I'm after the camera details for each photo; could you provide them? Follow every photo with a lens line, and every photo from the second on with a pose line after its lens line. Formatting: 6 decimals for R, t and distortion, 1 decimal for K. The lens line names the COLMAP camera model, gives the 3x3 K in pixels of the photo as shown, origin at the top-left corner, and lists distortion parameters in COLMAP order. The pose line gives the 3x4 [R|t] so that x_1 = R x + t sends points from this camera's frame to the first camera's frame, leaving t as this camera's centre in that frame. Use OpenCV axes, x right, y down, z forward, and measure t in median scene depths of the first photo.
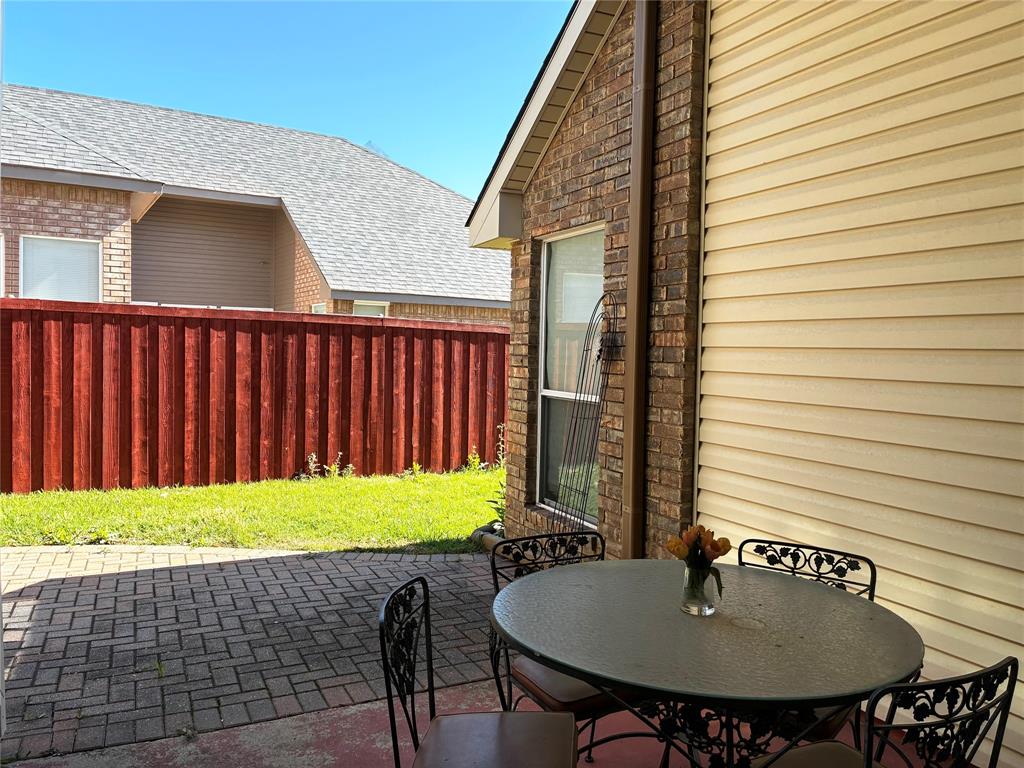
lens RADIAL K [[776.9, 0, 512.1], [0, 776.9, 382.5], [0, 0, 1]] dist [0.041374, -0.046952]
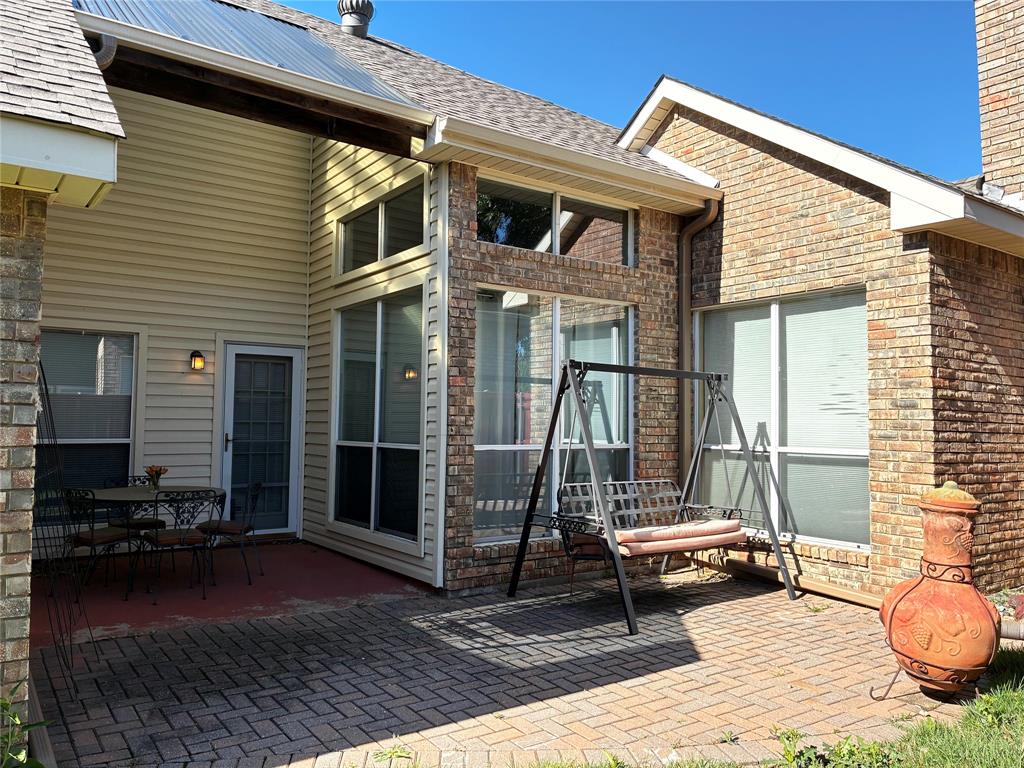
lens RADIAL K [[776.9, 0, 510.8], [0, 776.9, 379.1], [0, 0, 1]] dist [0.041374, -0.046952]
pose [[-0.985639, -0.045054, -0.162747, -0.279558], [-0.043066, 0.998948, -0.015728, -0.069342], [0.163284, -0.008493, -0.986543, 1.911358]]
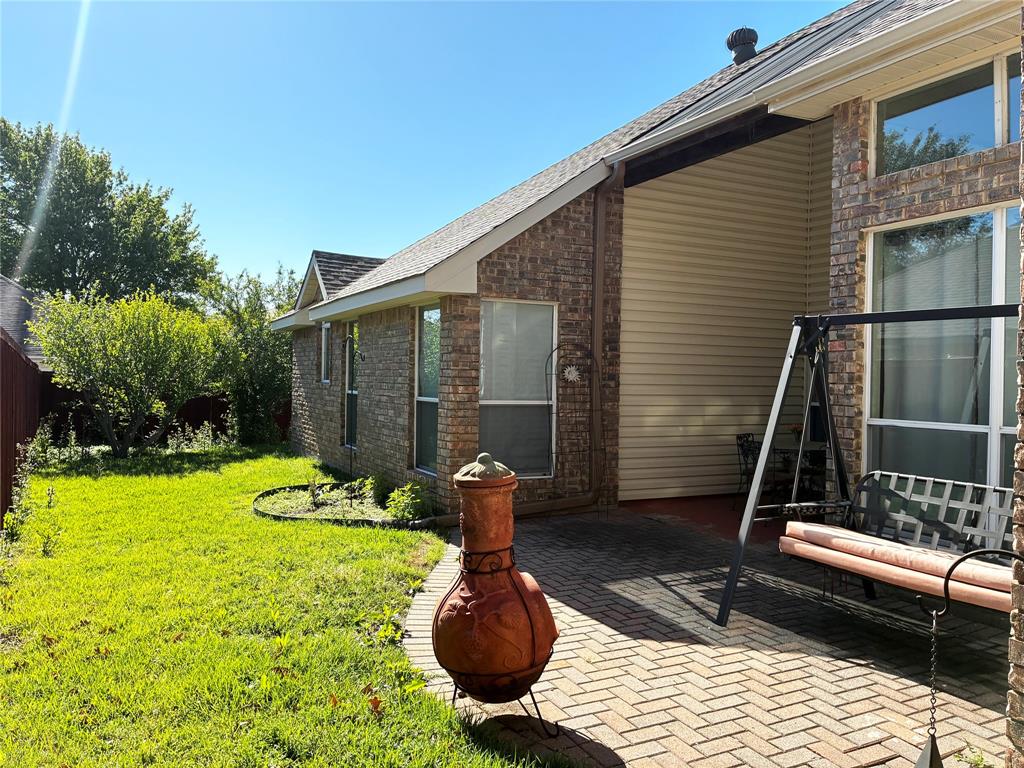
lens RADIAL K [[776.9, 0, 511.5], [0, 776.9, 387.6], [0, 0, 1]] dist [0.041374, -0.046952]
pose [[-0.012299, -0.038850, 0.999169, -1.640073], [0.031023, 0.998749, 0.039216, -0.081537], [-0.999443, 0.031480, -0.011078, 1.103224]]
